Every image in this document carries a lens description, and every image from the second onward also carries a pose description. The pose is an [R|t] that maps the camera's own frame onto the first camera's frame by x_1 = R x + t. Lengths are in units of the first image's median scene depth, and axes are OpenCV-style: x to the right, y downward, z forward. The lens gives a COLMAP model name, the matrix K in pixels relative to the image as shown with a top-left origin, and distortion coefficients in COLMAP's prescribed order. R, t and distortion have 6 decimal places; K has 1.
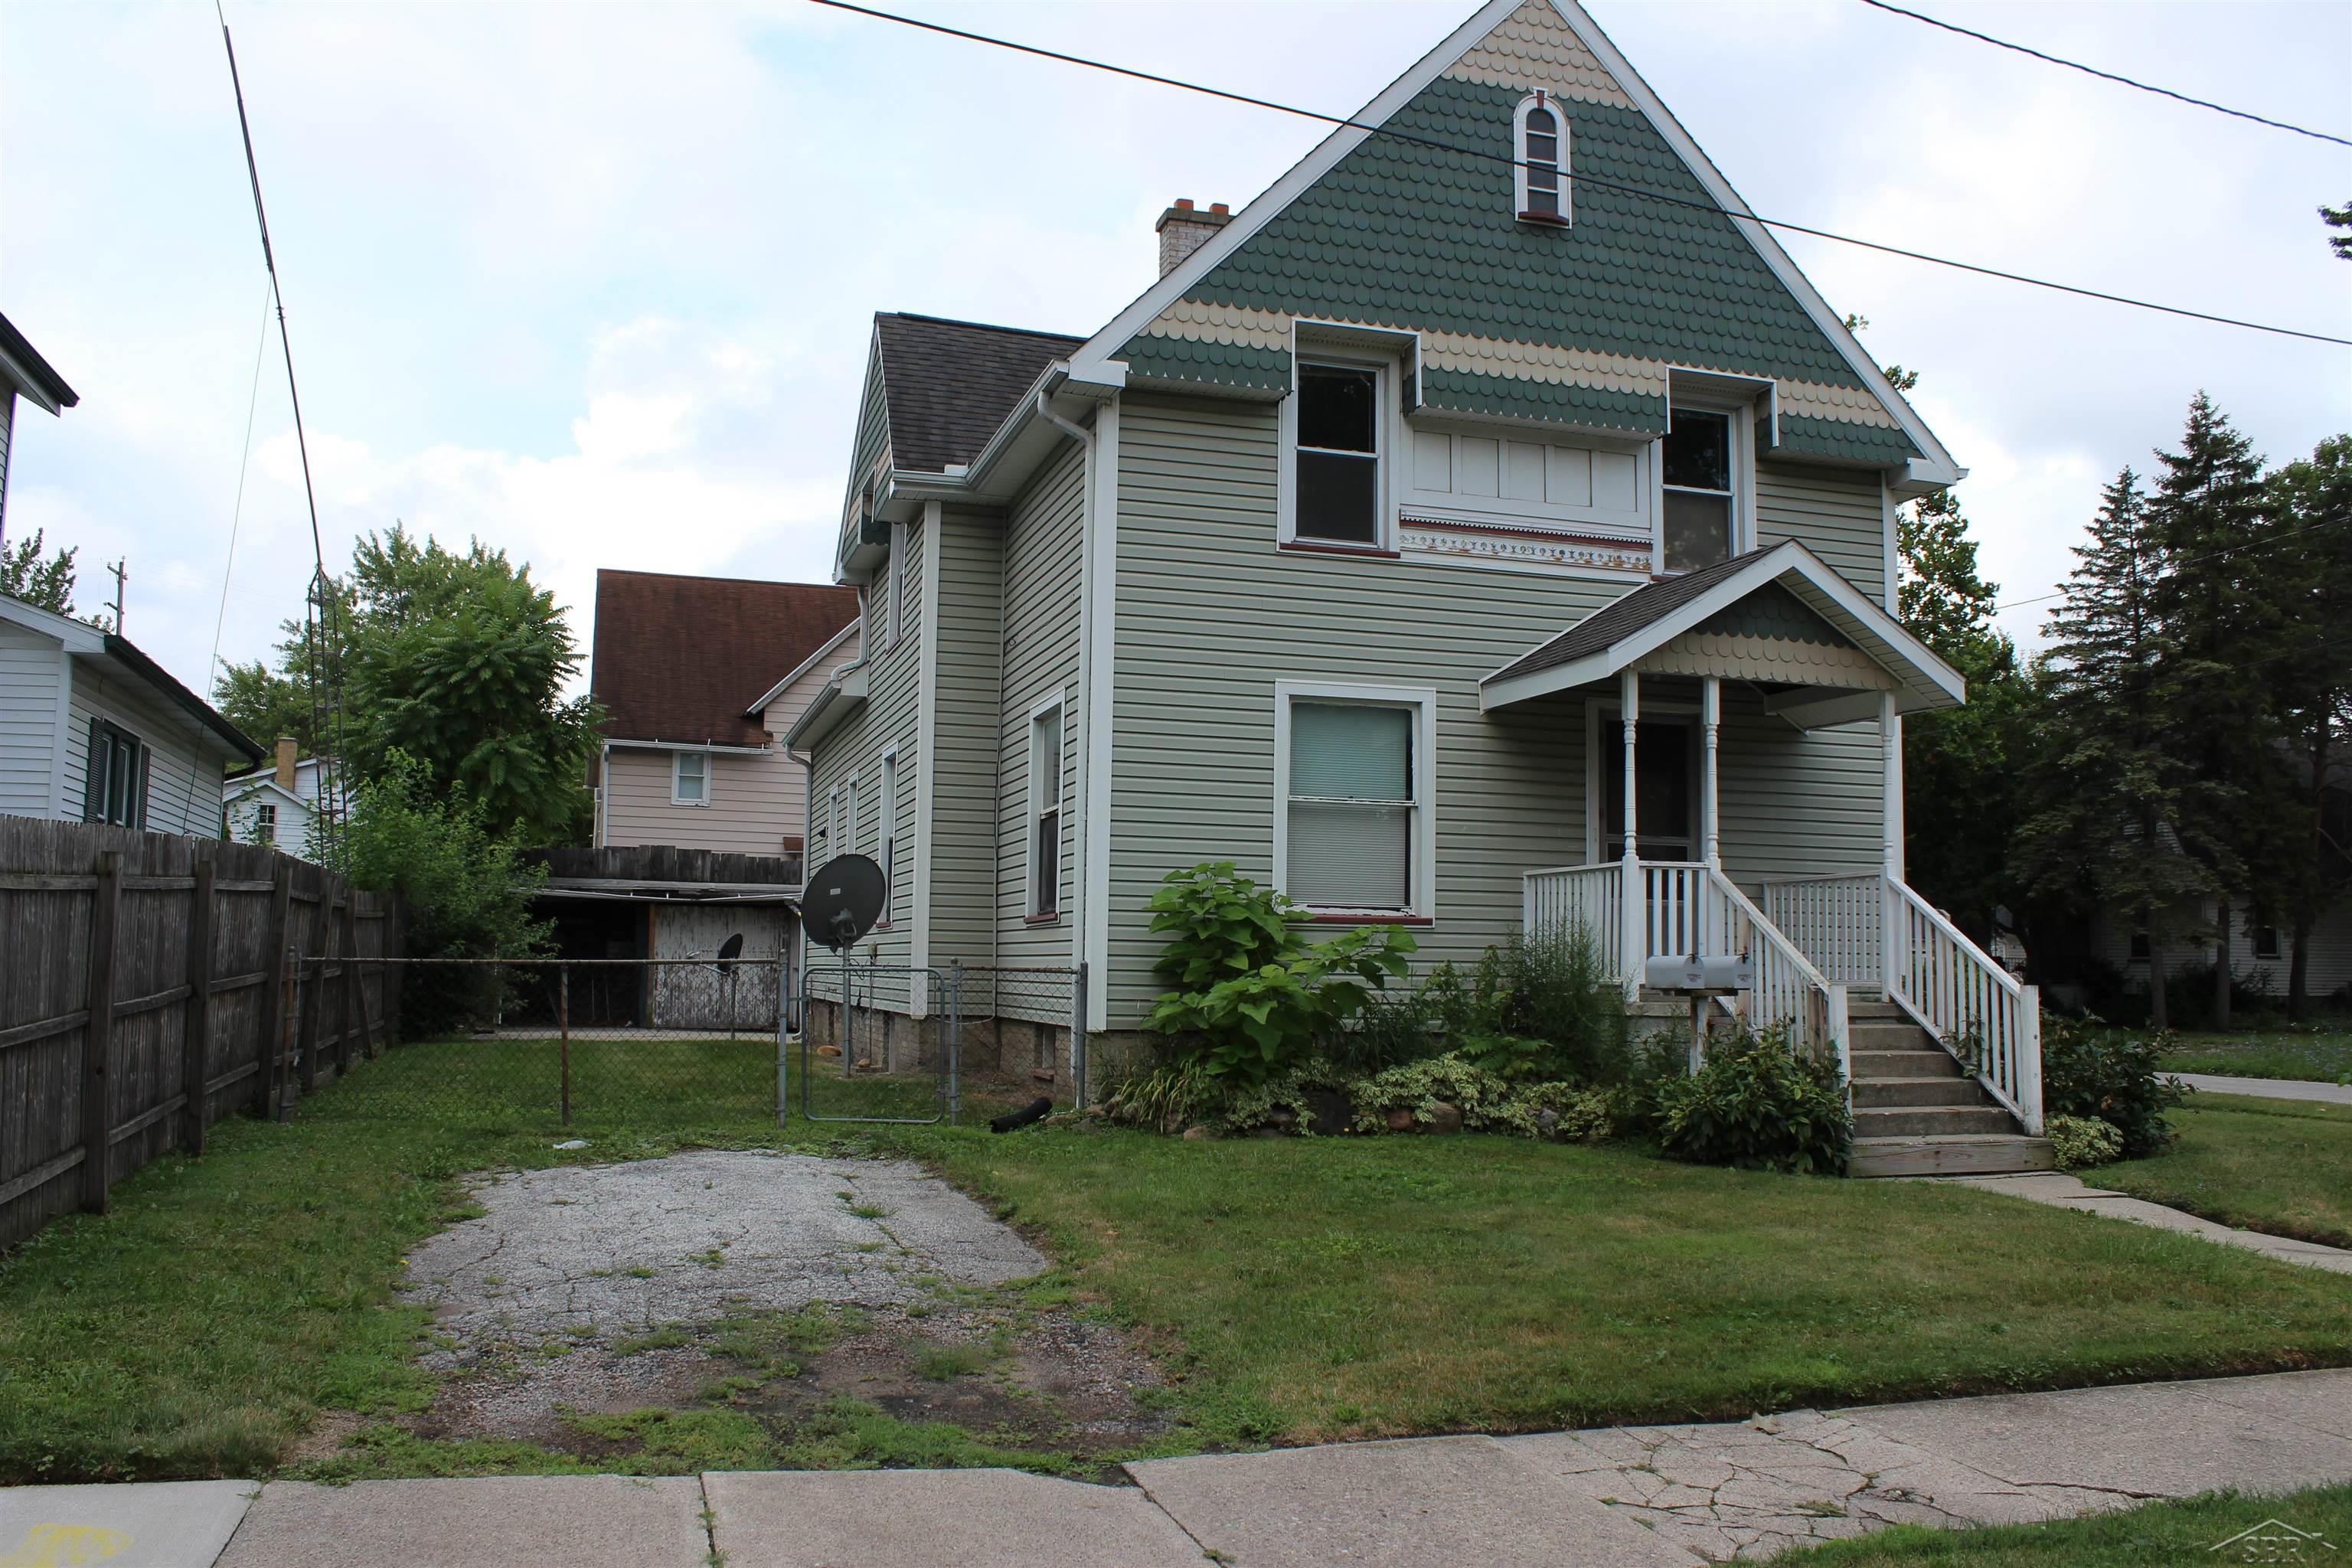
lens RADIAL K [[1948.2, 0, 1178.9], [0, 1948.2, 776.1], [0, 0, 1]] dist [-0.144534, 0.102459]
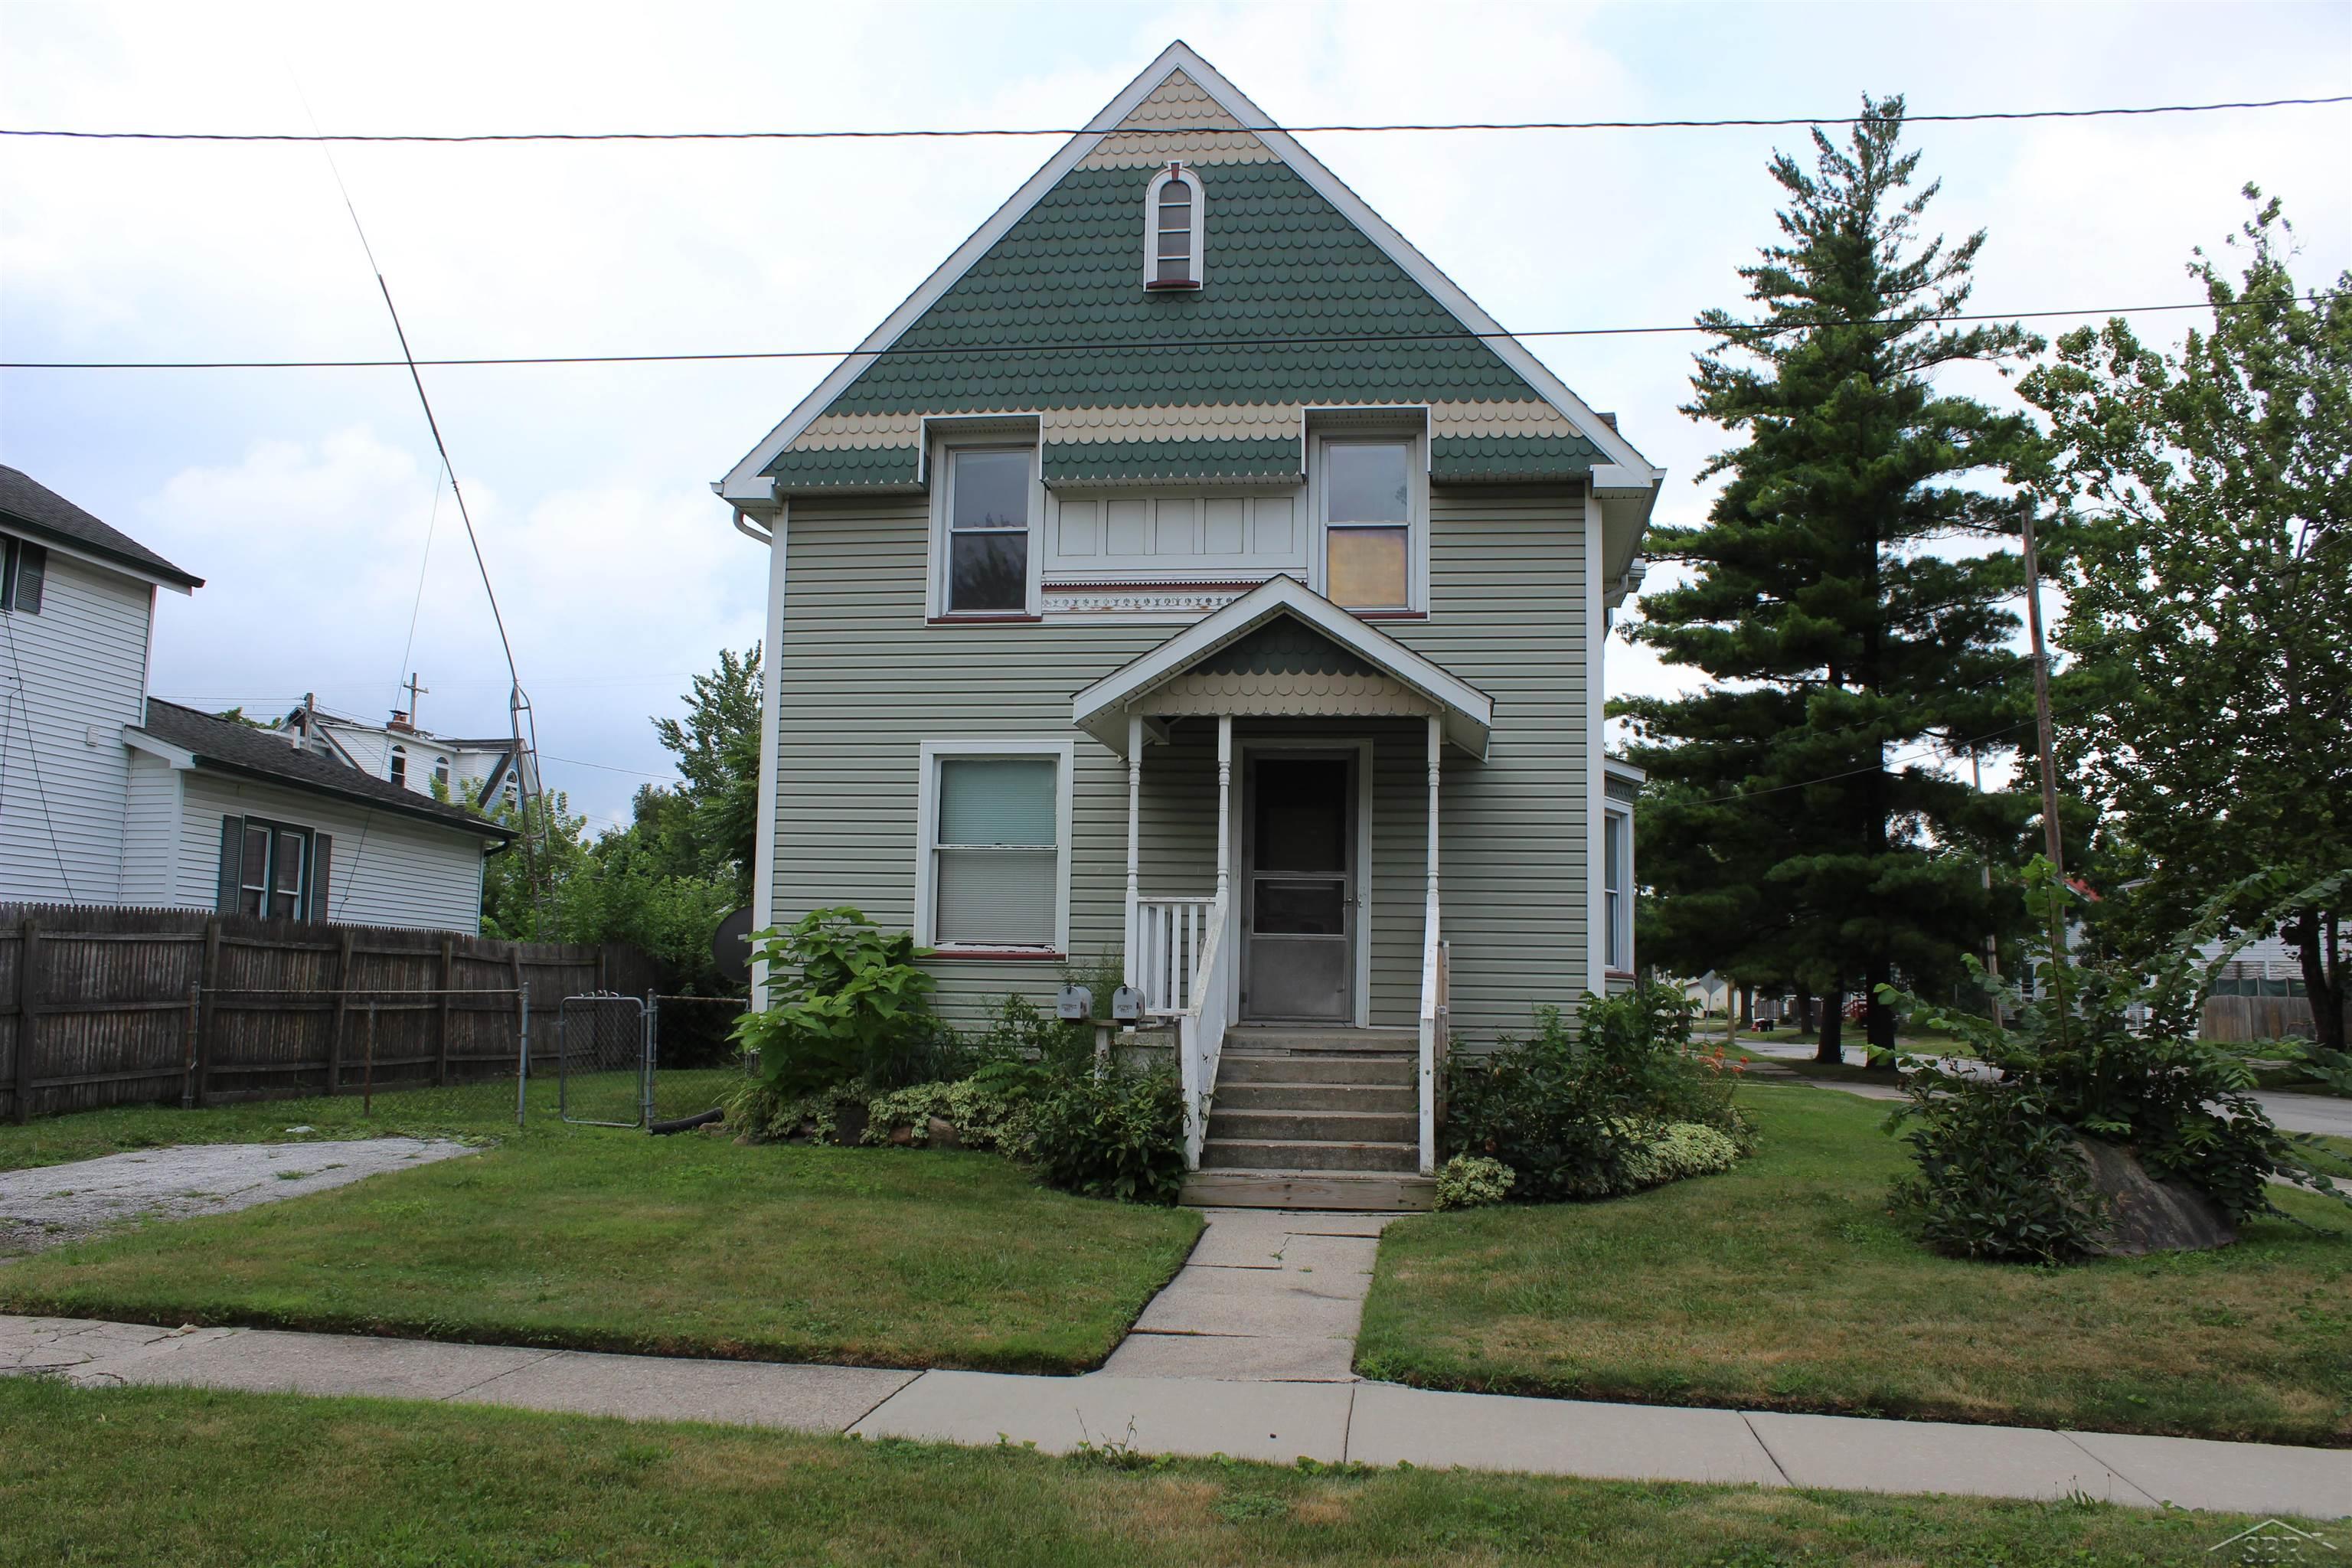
lens RADIAL K [[1948.2, 0, 1181.9], [0, 1948.2, 776.9], [0, 0, 1]] dist [-0.144534, 0.102459]
pose [[0.910780, -0.049012, -0.409973, 0.632003], [0.037752, 0.998656, -0.035521, 0.015869], [0.411163, 0.016874, 0.911406, 0.046025]]
